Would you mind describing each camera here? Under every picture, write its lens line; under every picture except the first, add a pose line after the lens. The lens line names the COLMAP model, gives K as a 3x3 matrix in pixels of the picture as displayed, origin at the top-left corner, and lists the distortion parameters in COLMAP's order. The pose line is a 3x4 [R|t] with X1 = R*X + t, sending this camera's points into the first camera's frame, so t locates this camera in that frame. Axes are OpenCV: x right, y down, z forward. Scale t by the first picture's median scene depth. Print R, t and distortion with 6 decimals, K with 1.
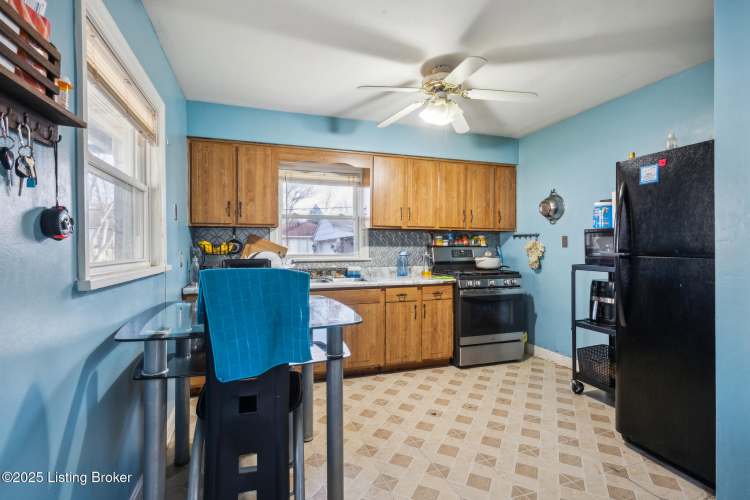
lens RADIAL K [[358.3, 0, 374.5], [0, 358.3, 247.4], [0, 0, 1]] dist [0.003947, 0.000561]
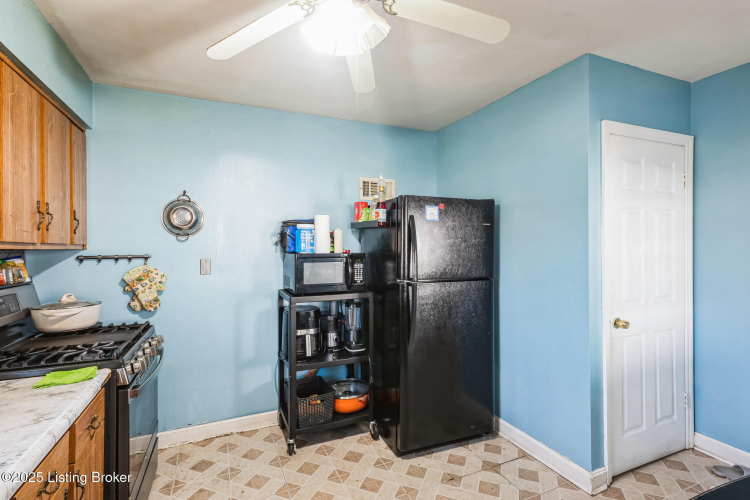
lens RADIAL K [[358.3, 0, 373.4], [0, 358.3, 249.5], [0, 0, 1]] dist [0.003947, 0.000561]
pose [[-0.073662, -0.001713, 0.997282, -0.212489], [0.011478, 0.999931, 0.002565, -0.047190], [-0.997217, 0.011636, -0.073638, 0.684723]]
